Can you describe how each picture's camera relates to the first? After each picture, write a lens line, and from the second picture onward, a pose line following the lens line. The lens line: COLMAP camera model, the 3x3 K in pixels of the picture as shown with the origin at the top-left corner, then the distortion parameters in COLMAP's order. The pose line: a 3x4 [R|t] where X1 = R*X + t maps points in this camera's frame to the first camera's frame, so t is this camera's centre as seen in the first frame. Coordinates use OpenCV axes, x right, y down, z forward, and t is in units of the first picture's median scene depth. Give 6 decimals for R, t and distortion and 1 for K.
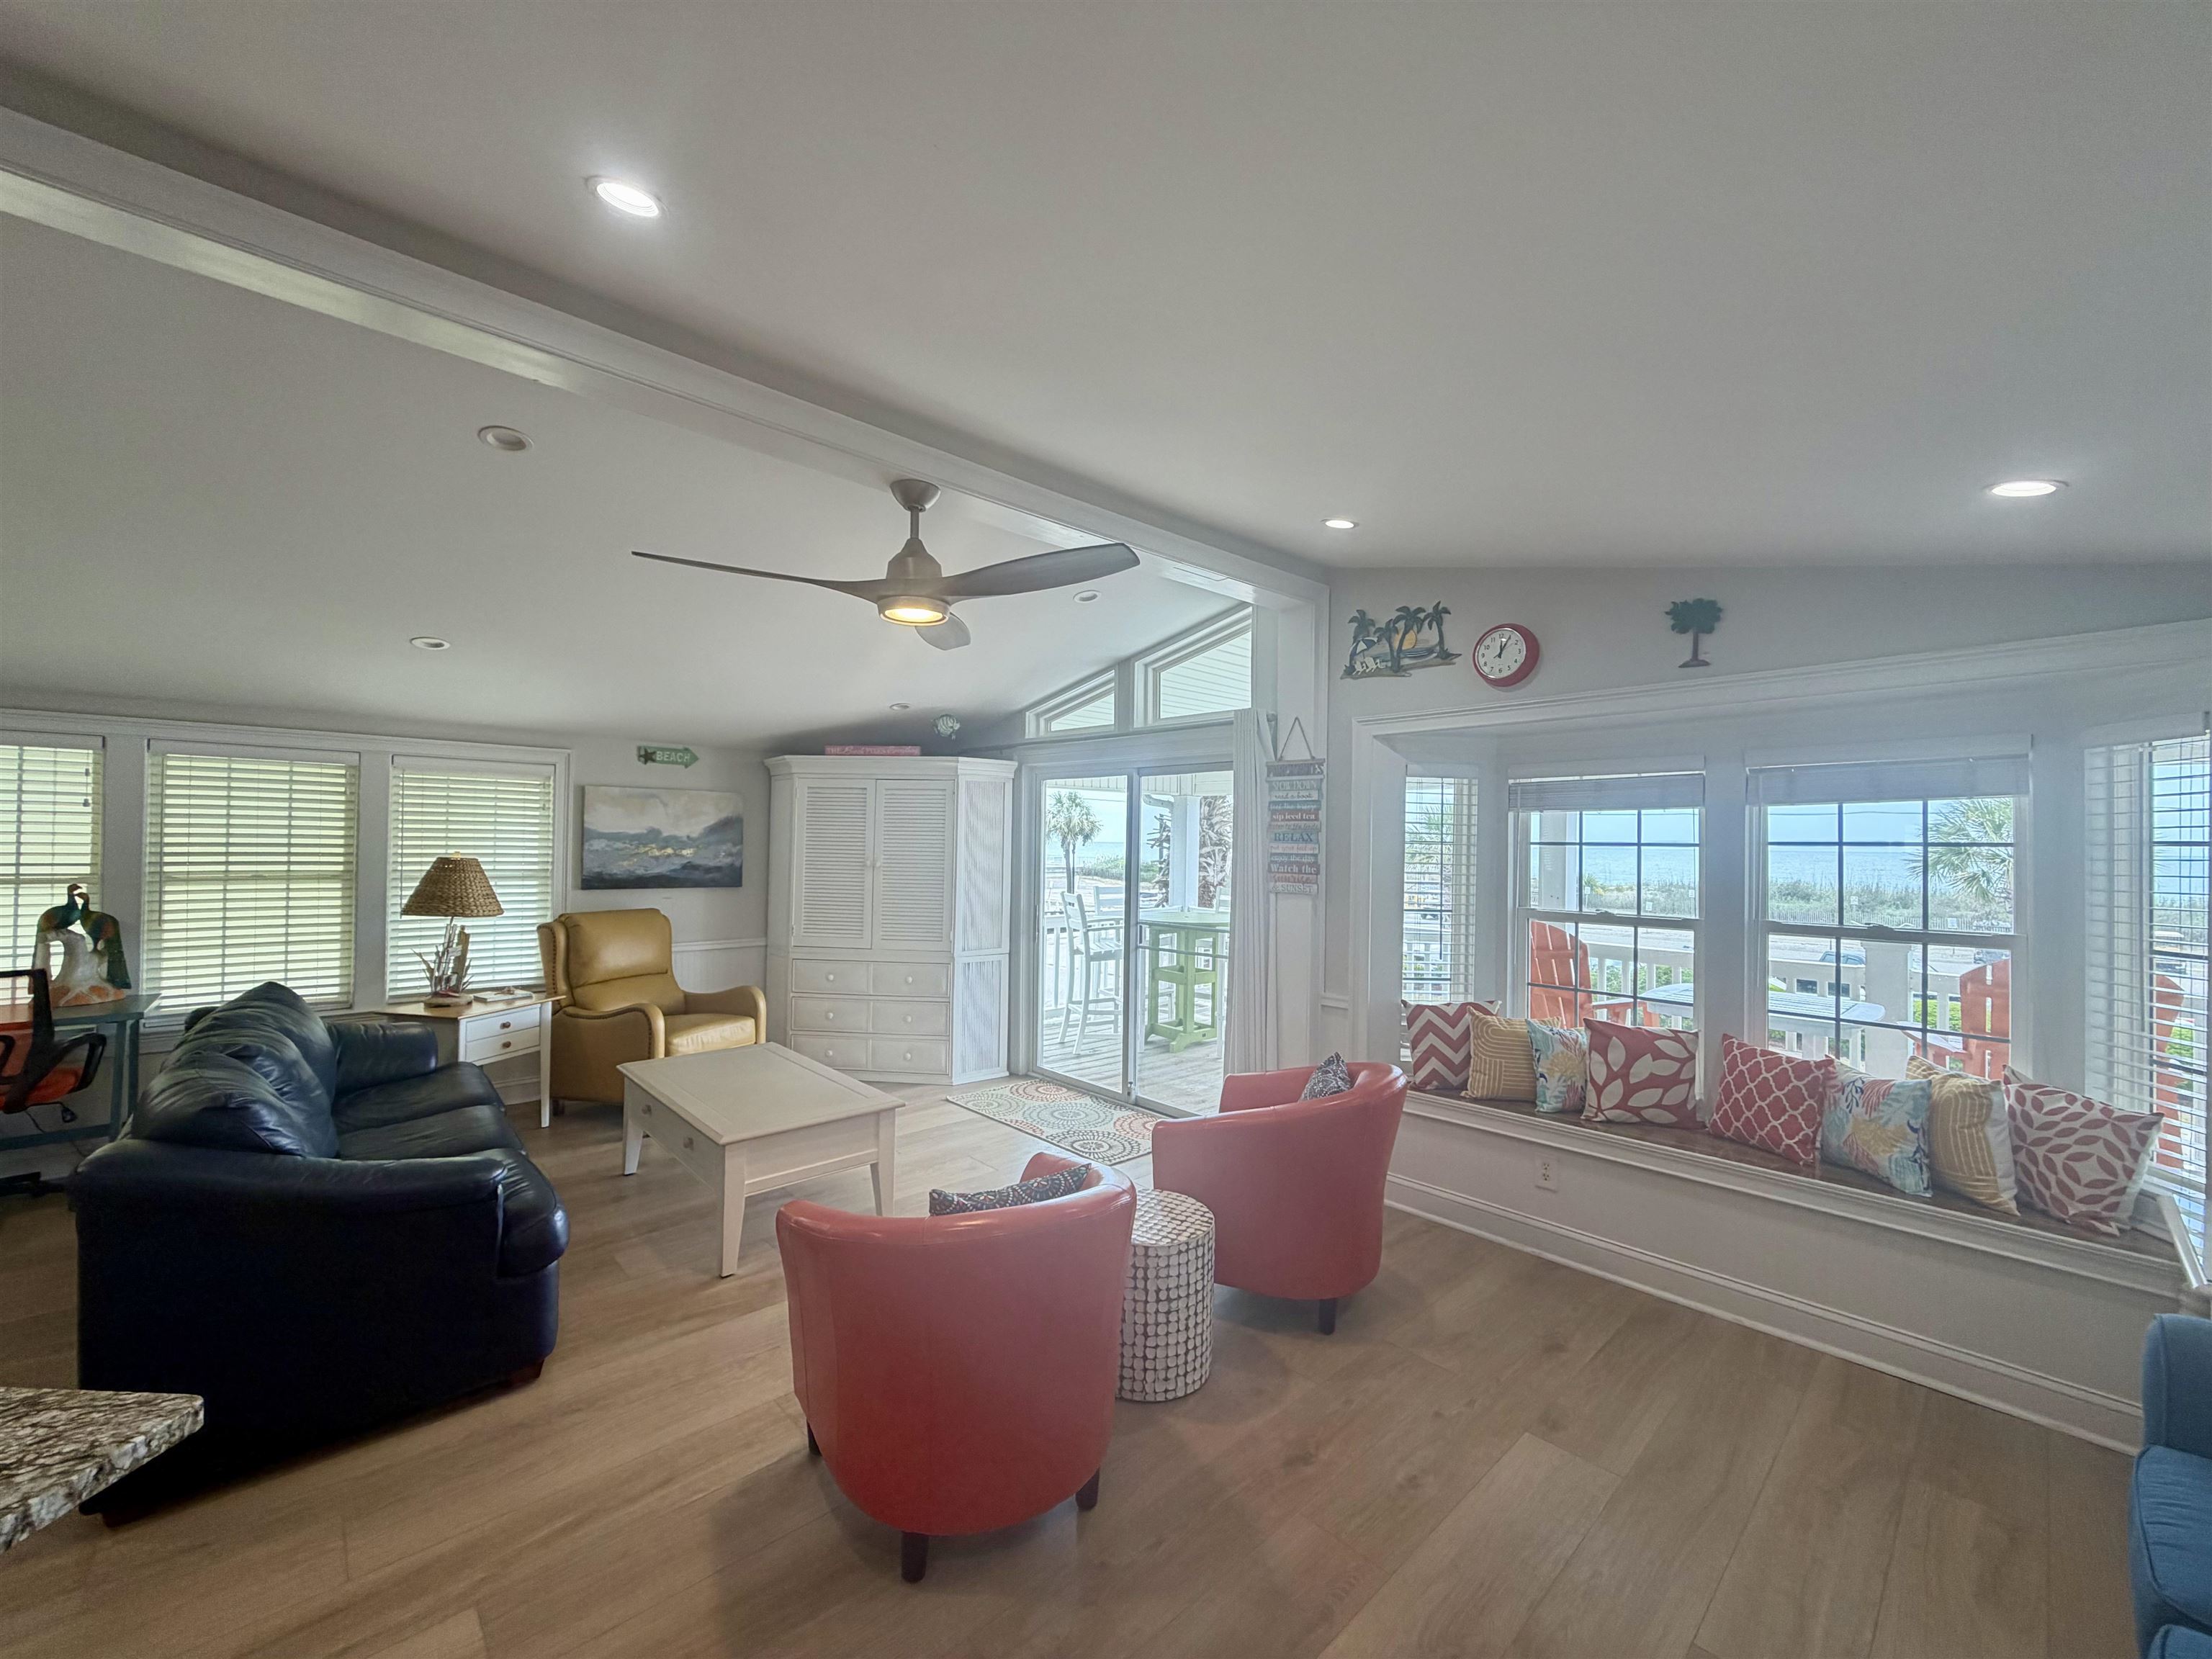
lens RADIAL K [[877.1, 0, 1100.0], [0, 877.1, 834.7], [0, 0, 1]] dist [0.000909, -0.000367]
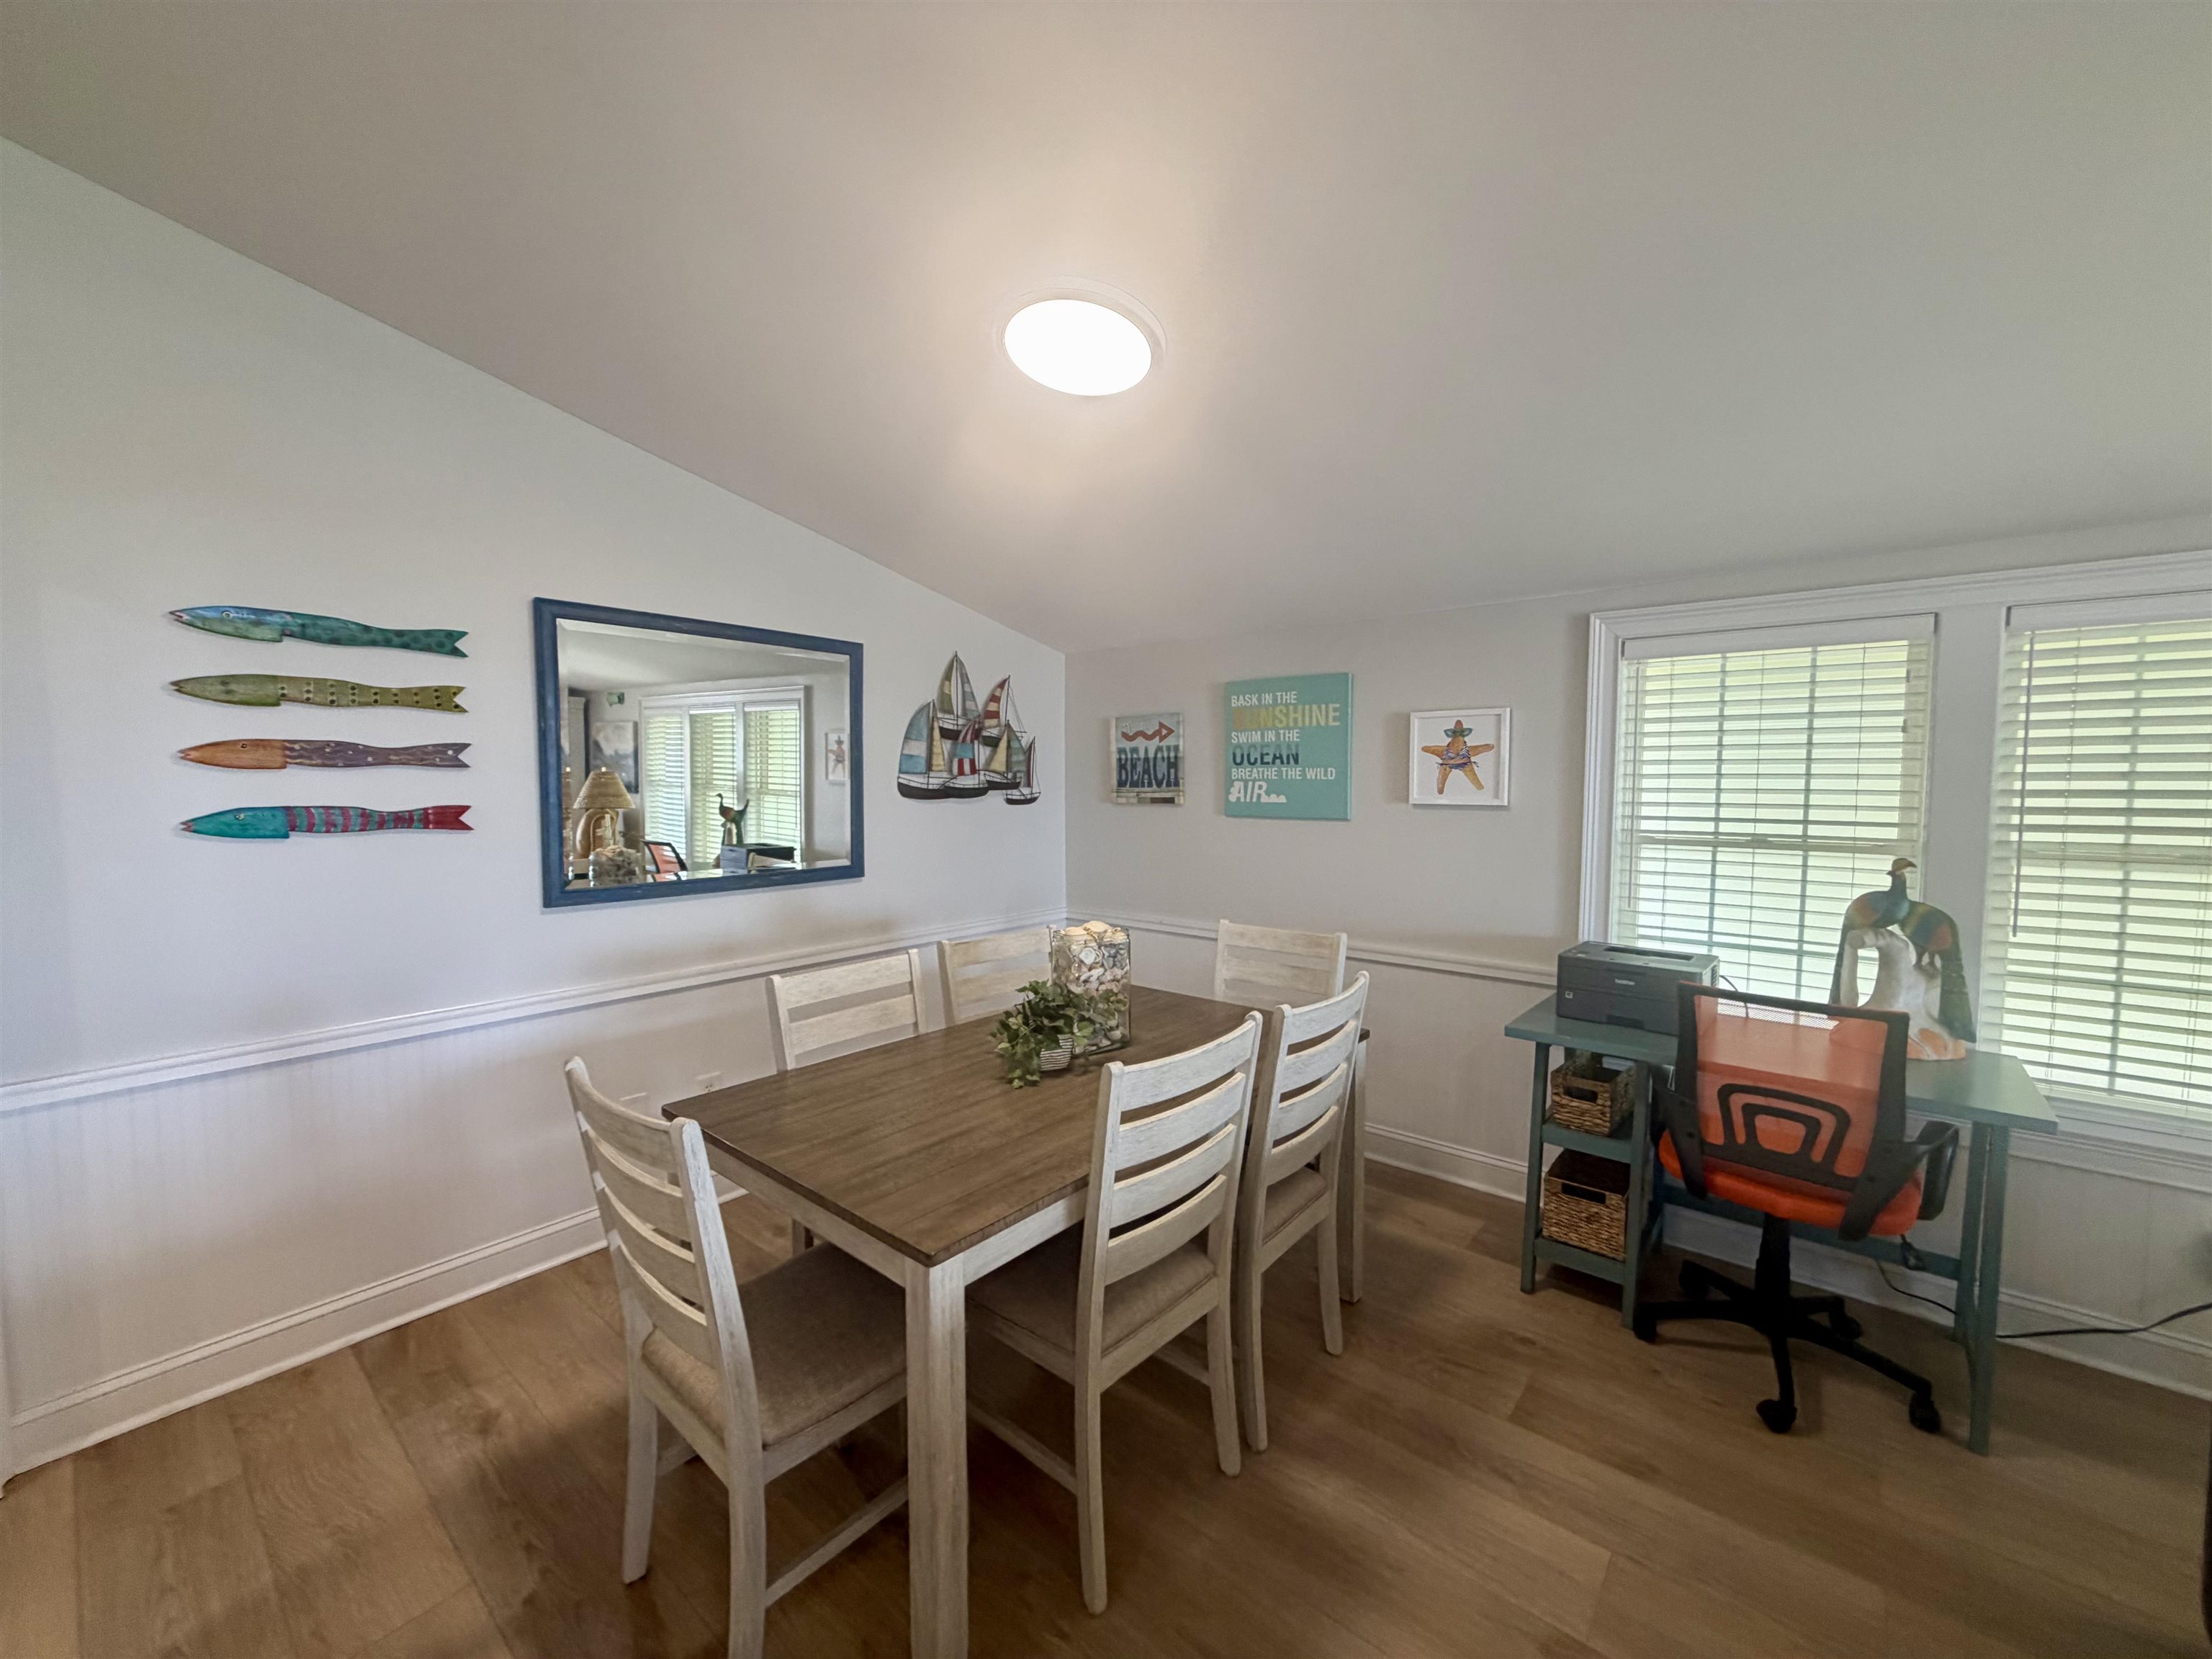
lens RADIAL K [[879.1, 0, 1101.3], [0, 879.1, 833.7], [0, 0, 1]] dist [0.000363, -0.000064]
pose [[0.126905, 0.046349, -0.990831, -0.573466], [0.008670, 0.998818, 0.047833, 0.004895], [0.991877, -0.014660, 0.126353, 0.335960]]
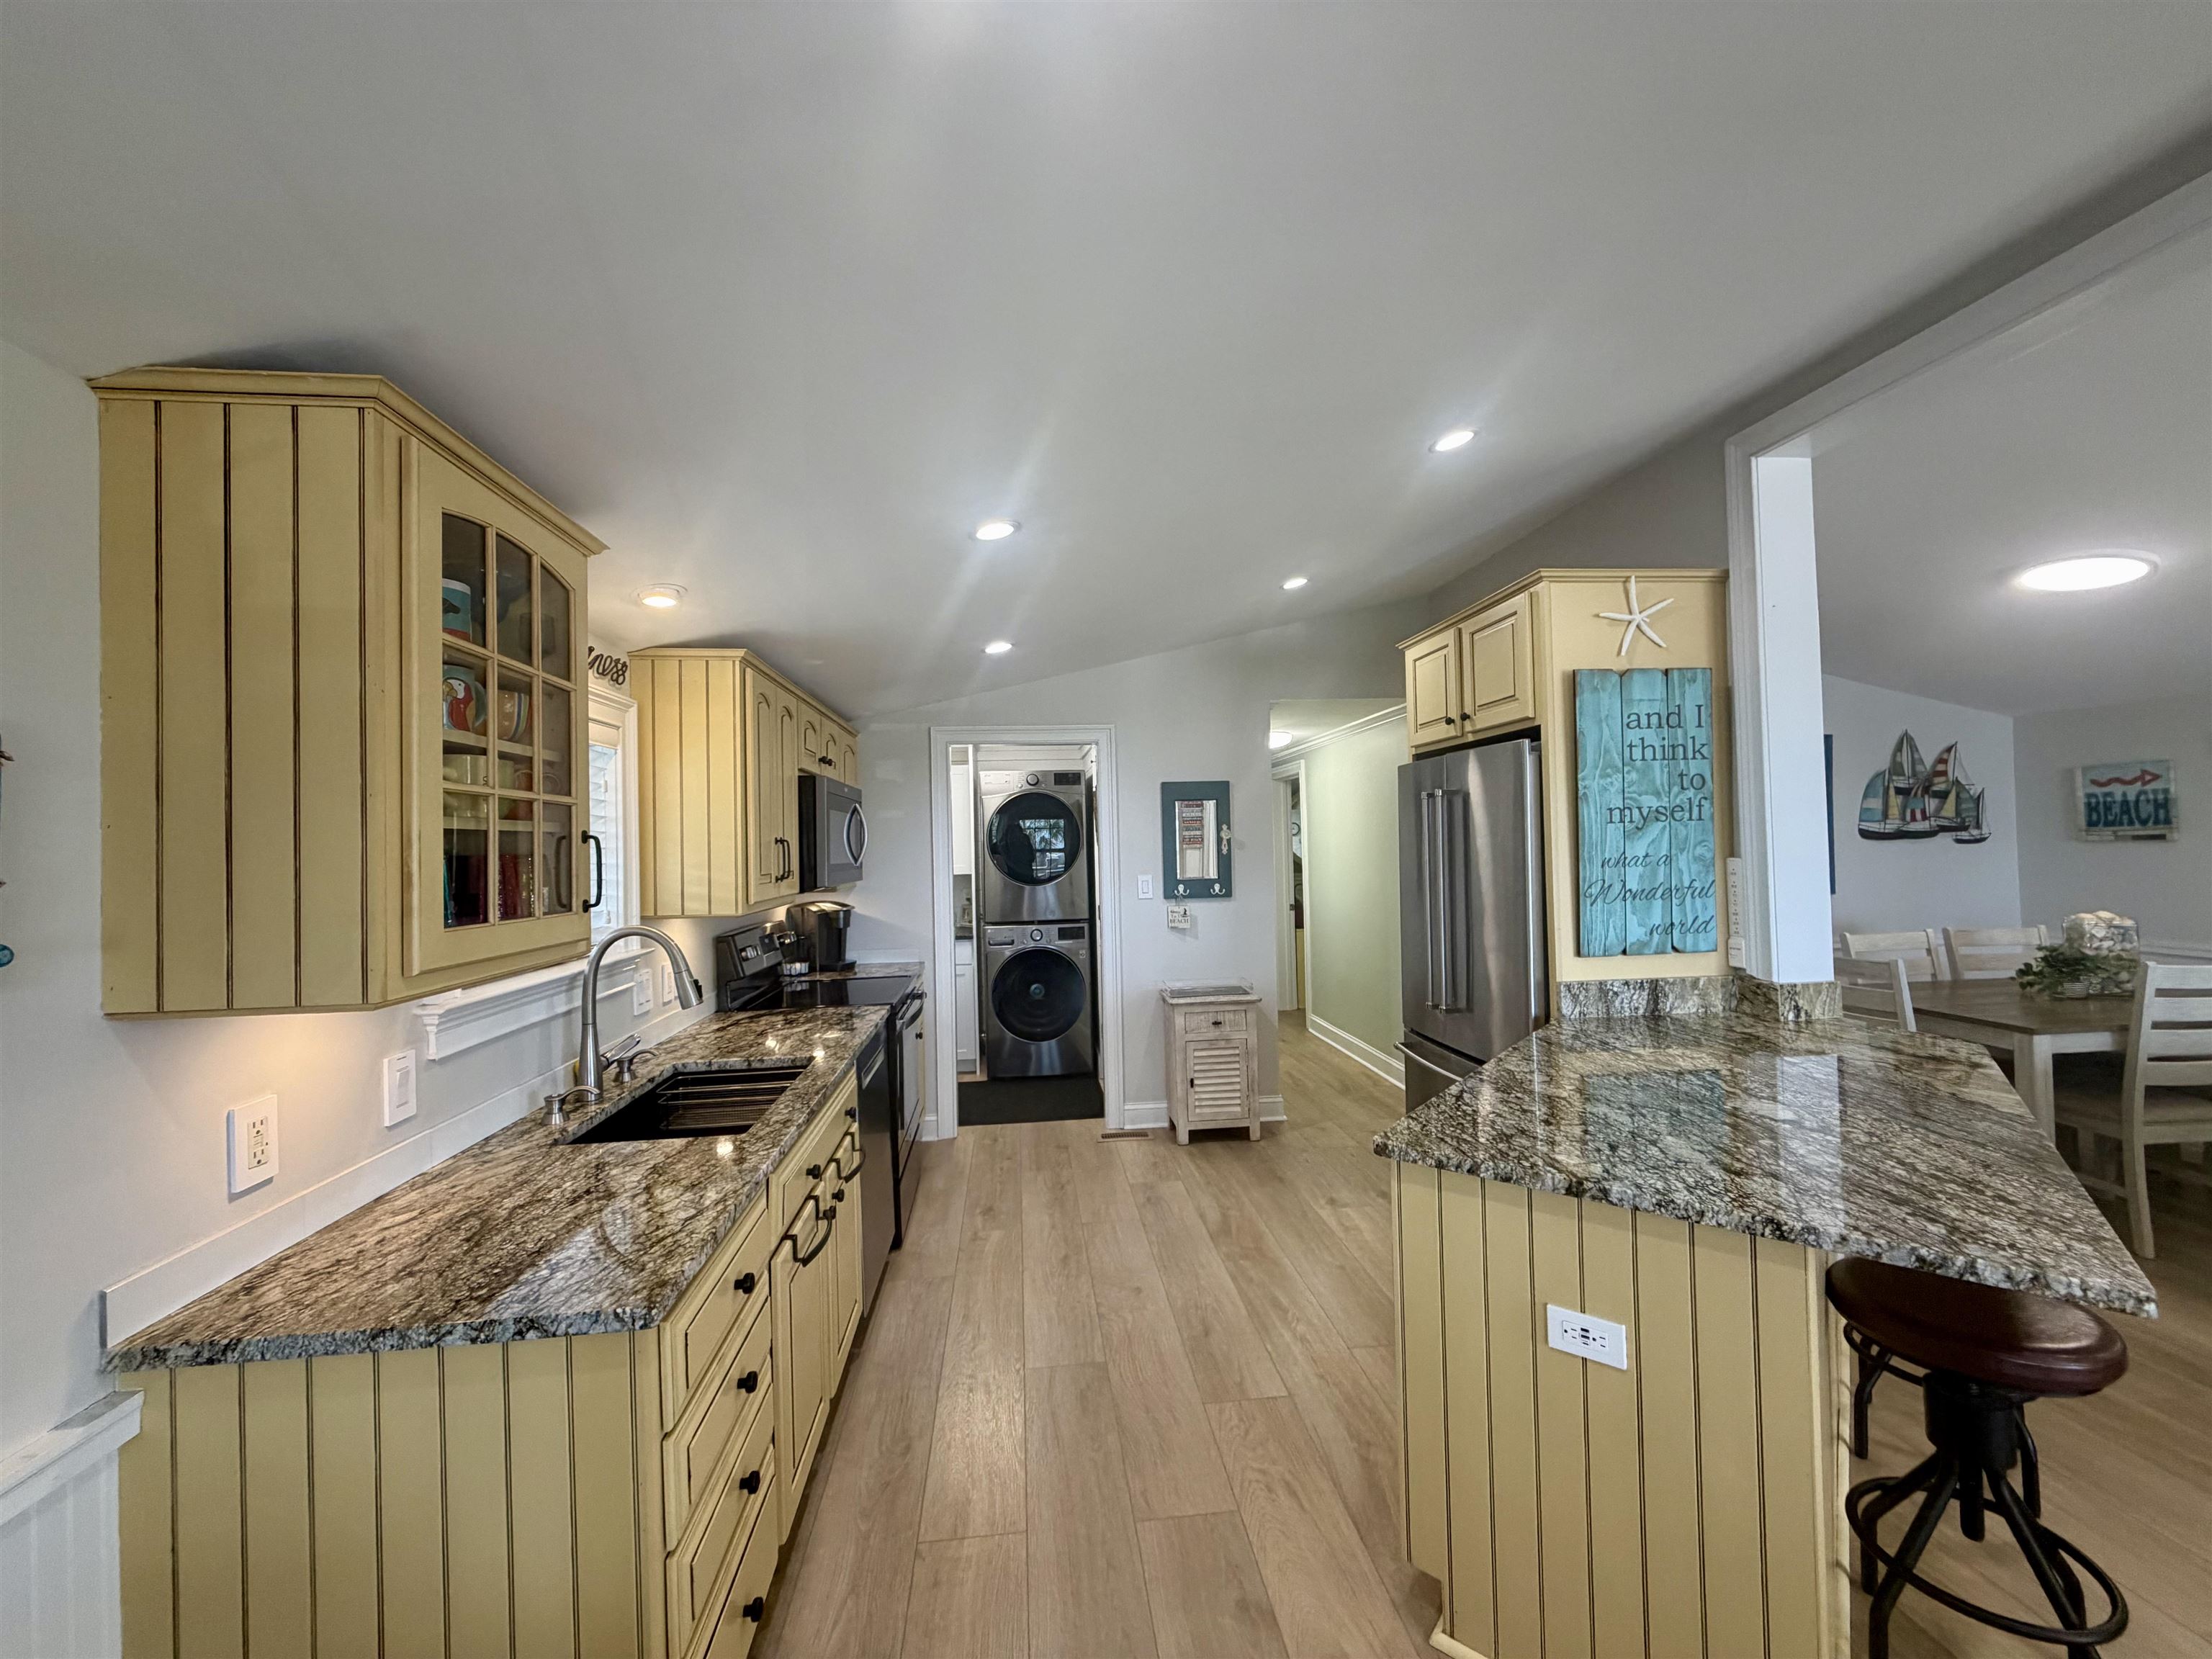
lens RADIAL K [[880.5, 0, 1101.4], [0, 880.5, 833.3], [0, 0, 1]] dist [0.000471, -0.000025]
pose [[-0.603856, -0.009684, -0.797035, 0.156064], [0.021924, 0.999346, -0.028752, 0.013444], [0.796792, -0.034836, -0.603249, 0.143771]]
